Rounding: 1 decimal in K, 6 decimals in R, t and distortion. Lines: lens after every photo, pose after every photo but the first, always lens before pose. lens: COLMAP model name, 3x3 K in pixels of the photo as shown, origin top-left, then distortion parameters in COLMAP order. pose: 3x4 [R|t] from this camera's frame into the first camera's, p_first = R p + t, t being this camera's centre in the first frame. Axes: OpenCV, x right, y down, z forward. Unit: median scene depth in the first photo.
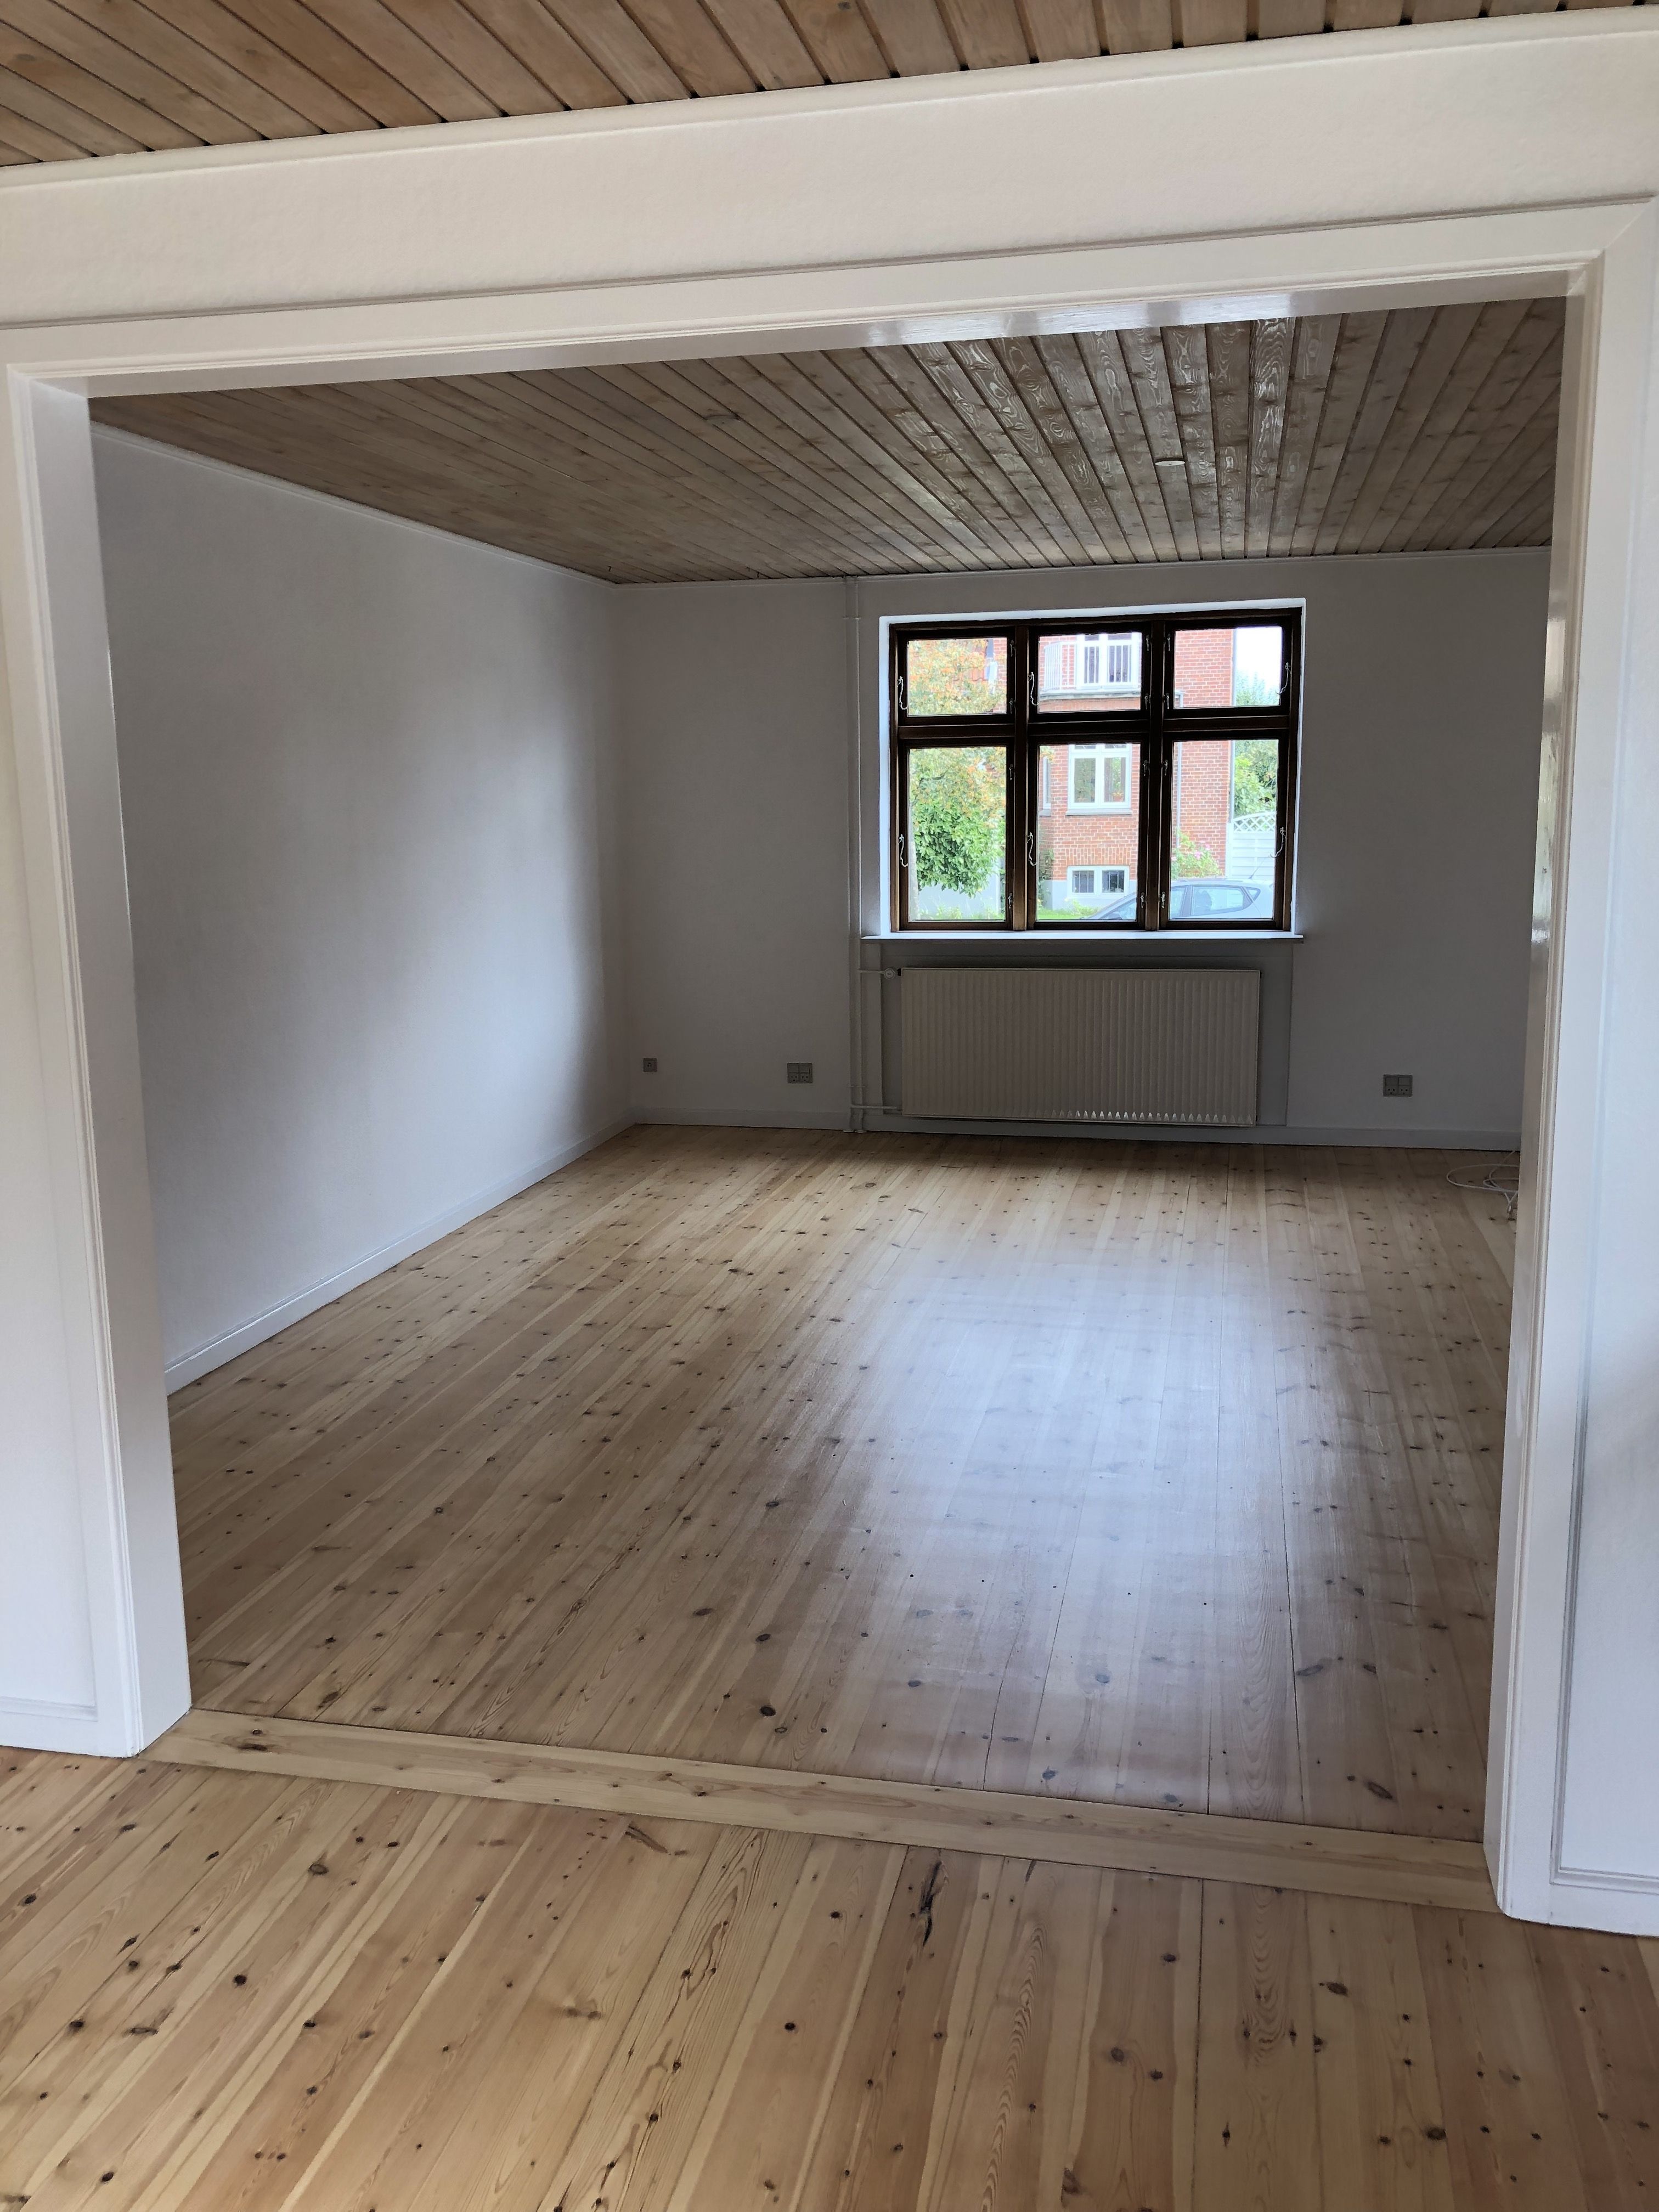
lens RADIAL K [[1796.3, 0, 827.0], [0, 1796.3, 1102.4], [0, 0, 1]] dist [0.026988, -0.019486]
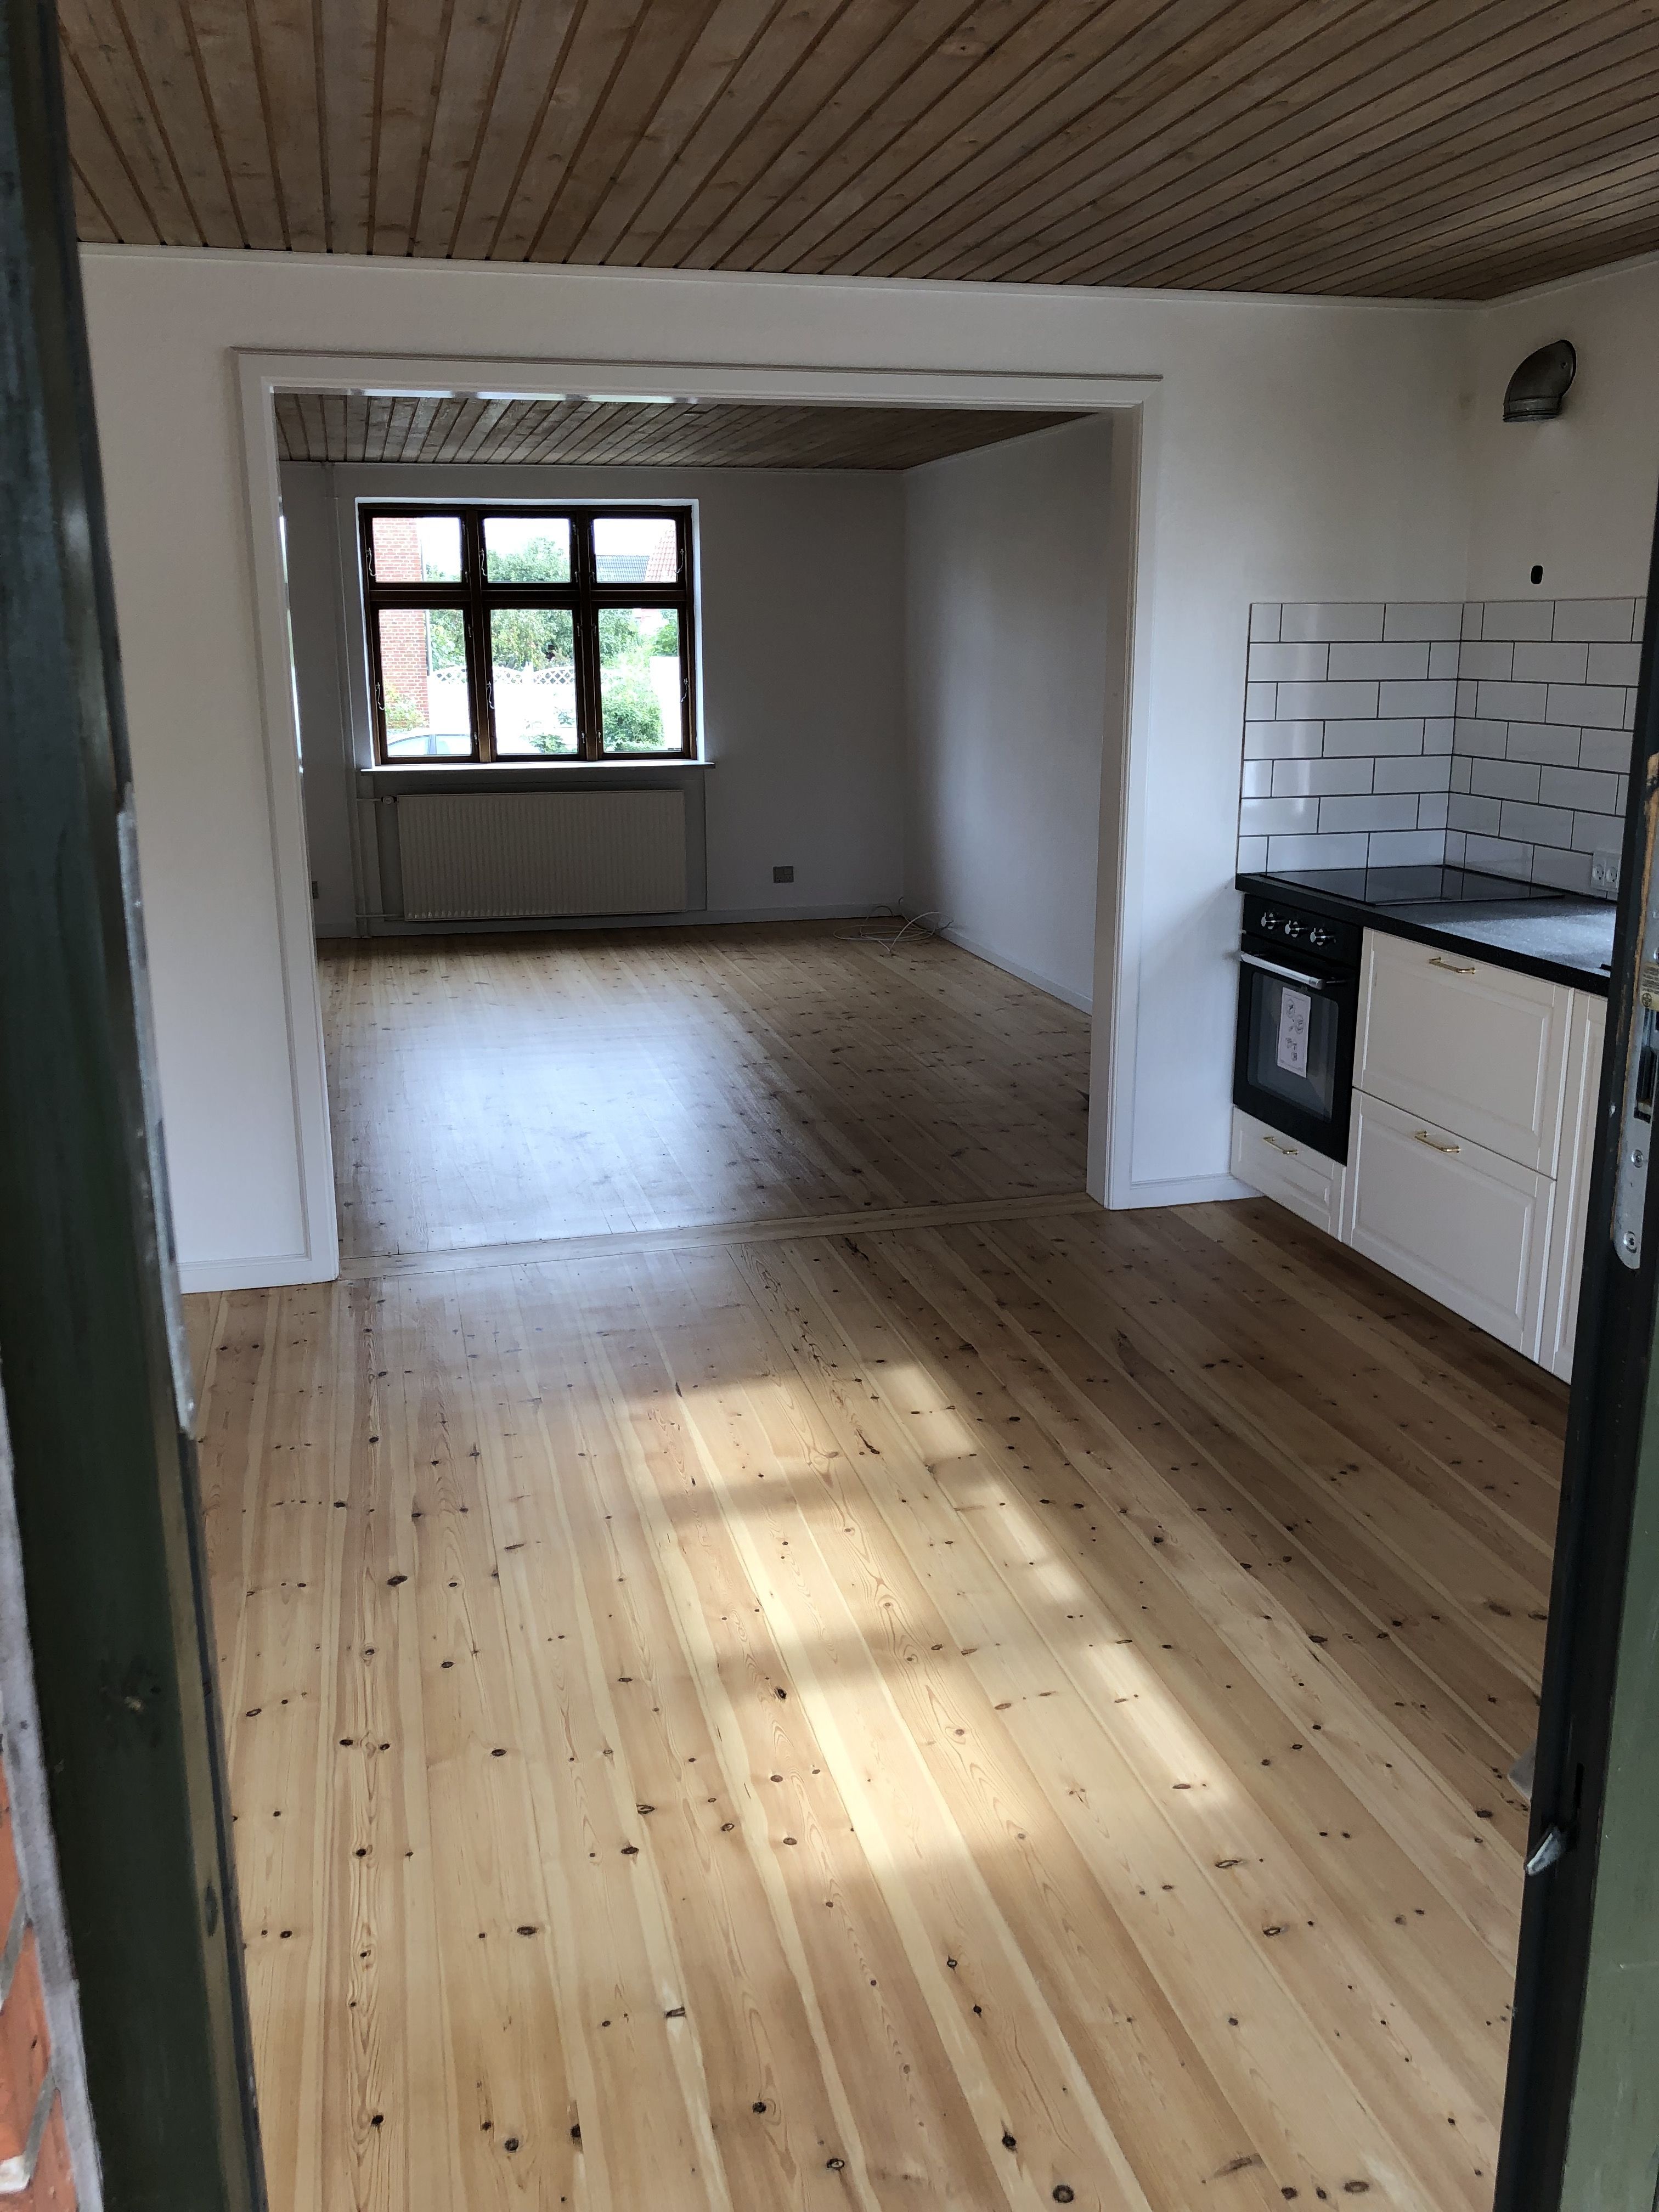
lens RADIAL K [[1796.3, 0, 838.3], [0, 1796.3, 1100.1], [0, 0, 1]] dist [0.026988, -0.019486]
pose [[0.890018, -0.103366, 0.444054, -0.258353], [0.068747, 0.993251, 0.093419, 0.035670], [-0.450713, -0.052617, 0.891117, -0.221512]]
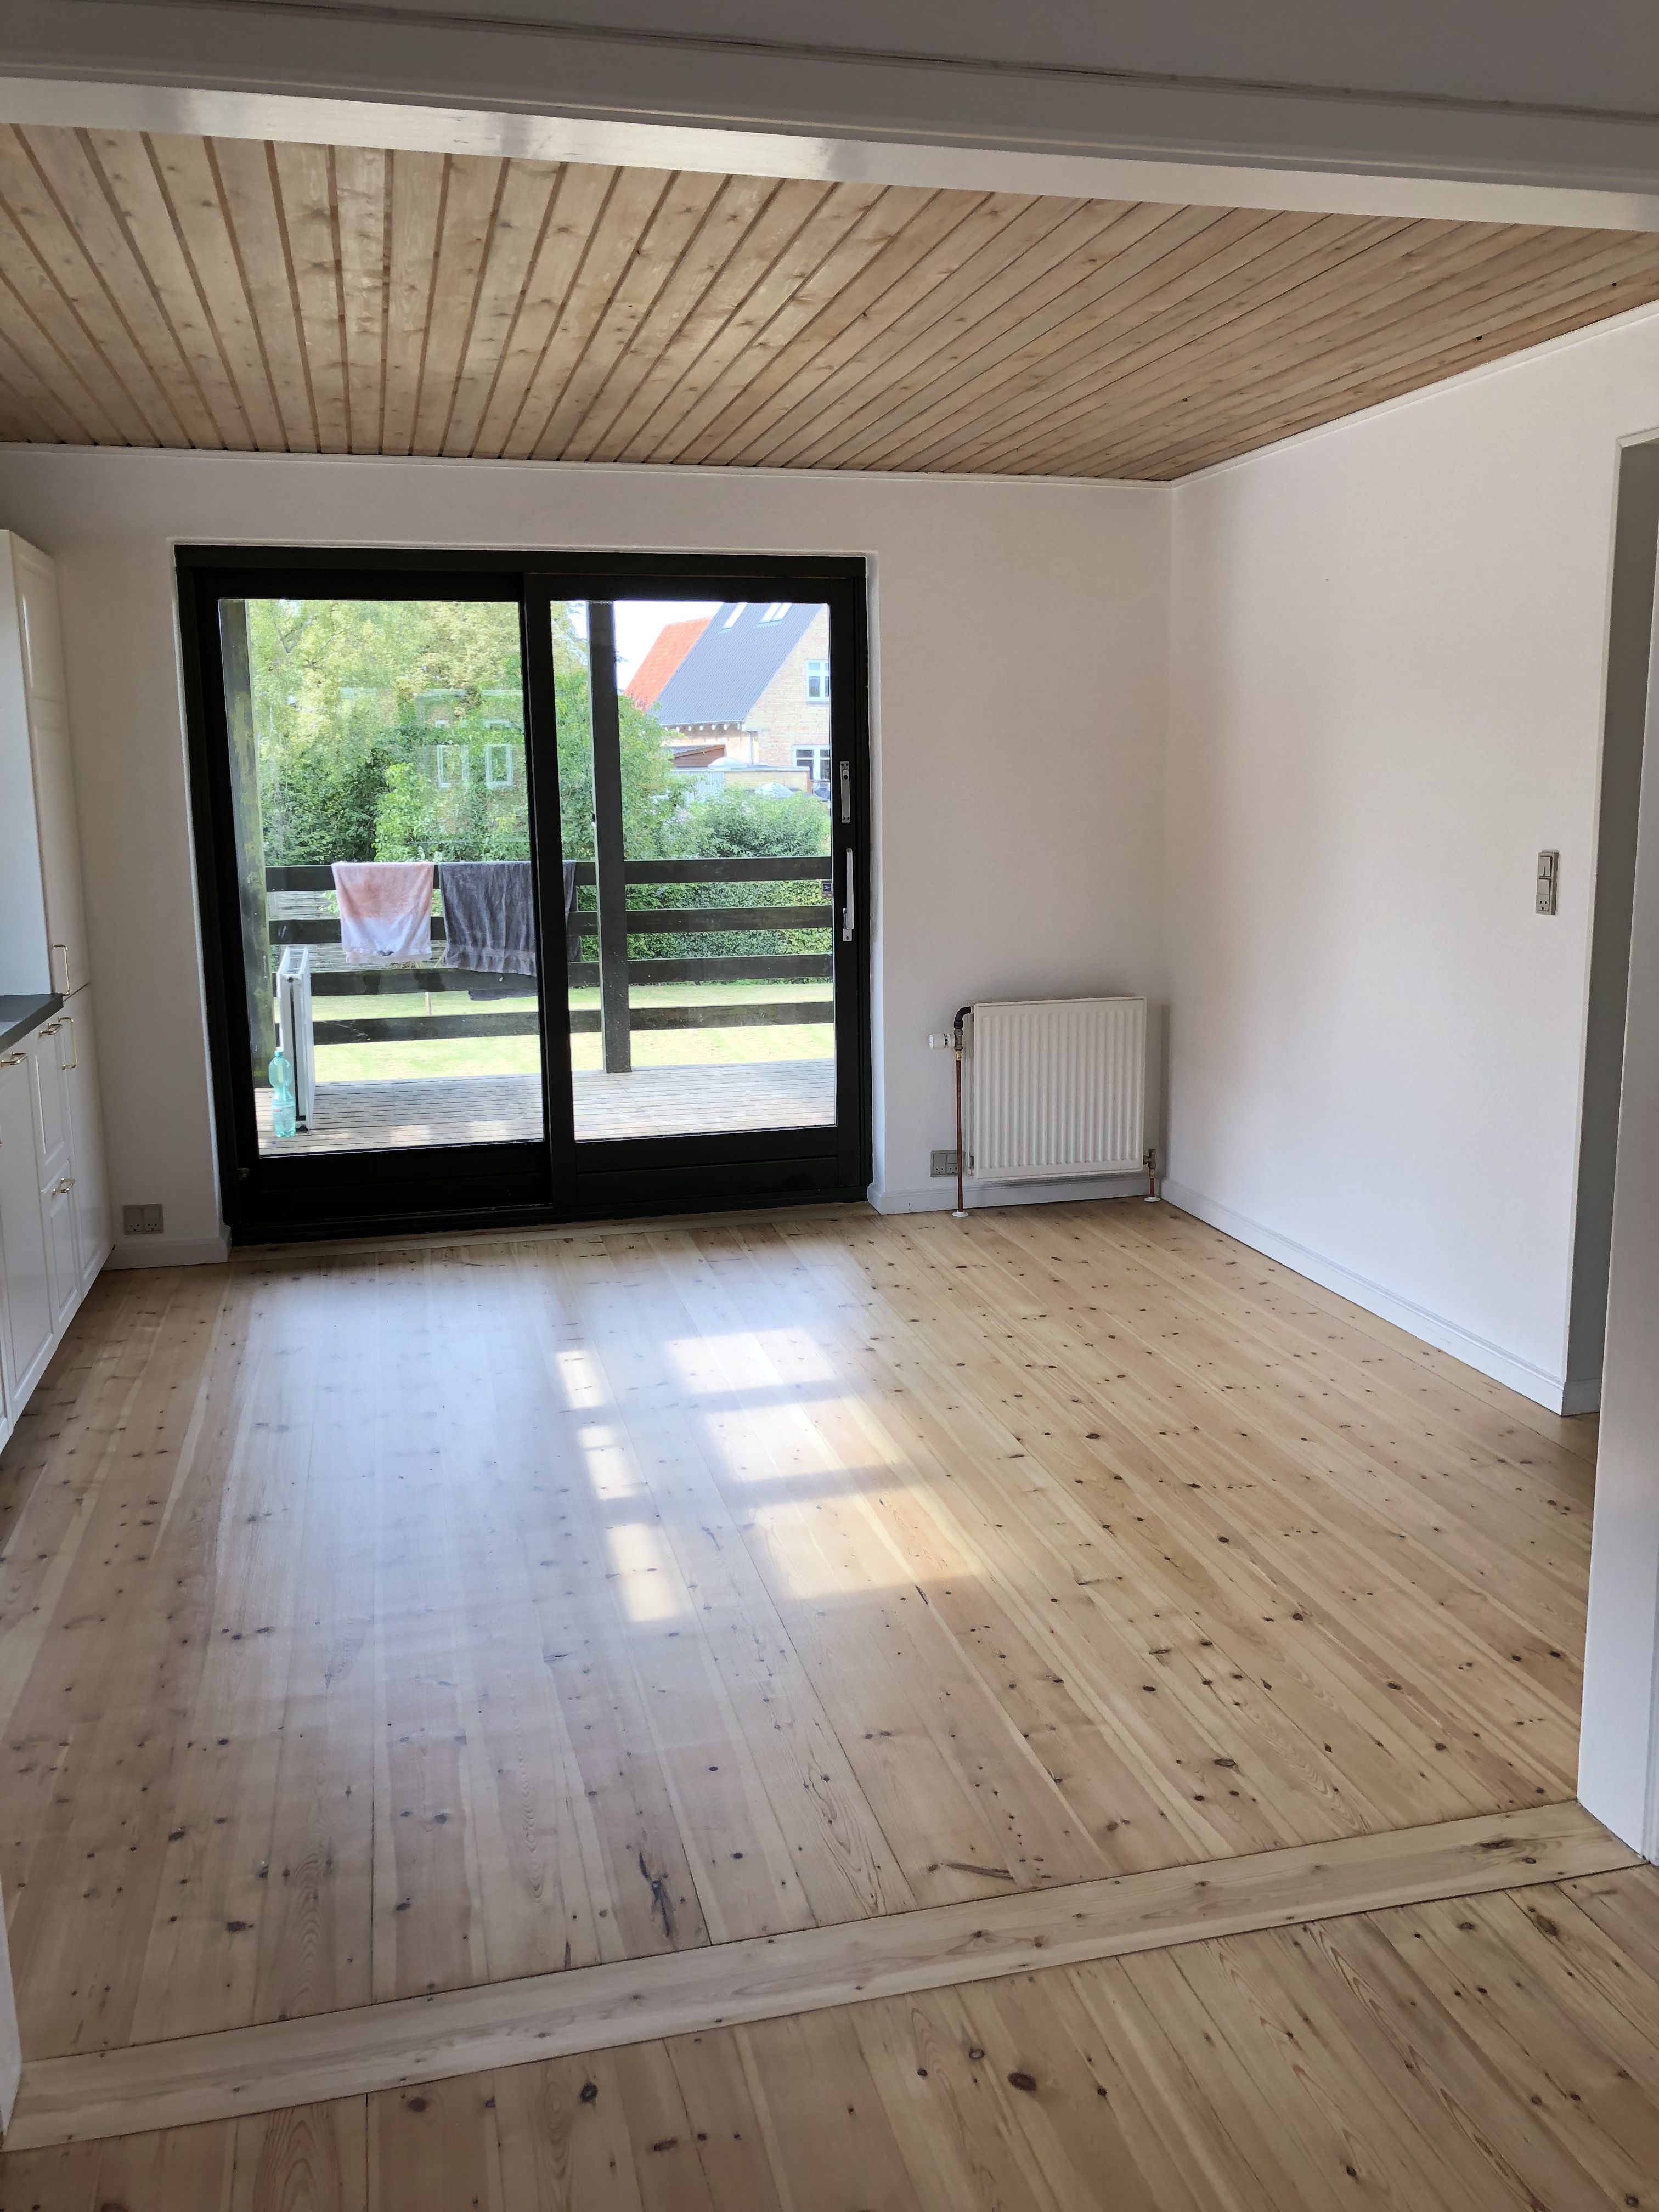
lens RADIAL K [[1796.3, 0, 835.4], [0, 1796.3, 1124.8], [0, 0, 1]] dist [0.026988, -0.019486]
pose [[-0.892470, 0.113992, -0.436467, 0.113720], [-0.050898, 0.935922, 0.348509, -0.093207], [0.448227, 0.333249, -0.829480, 0.561078]]
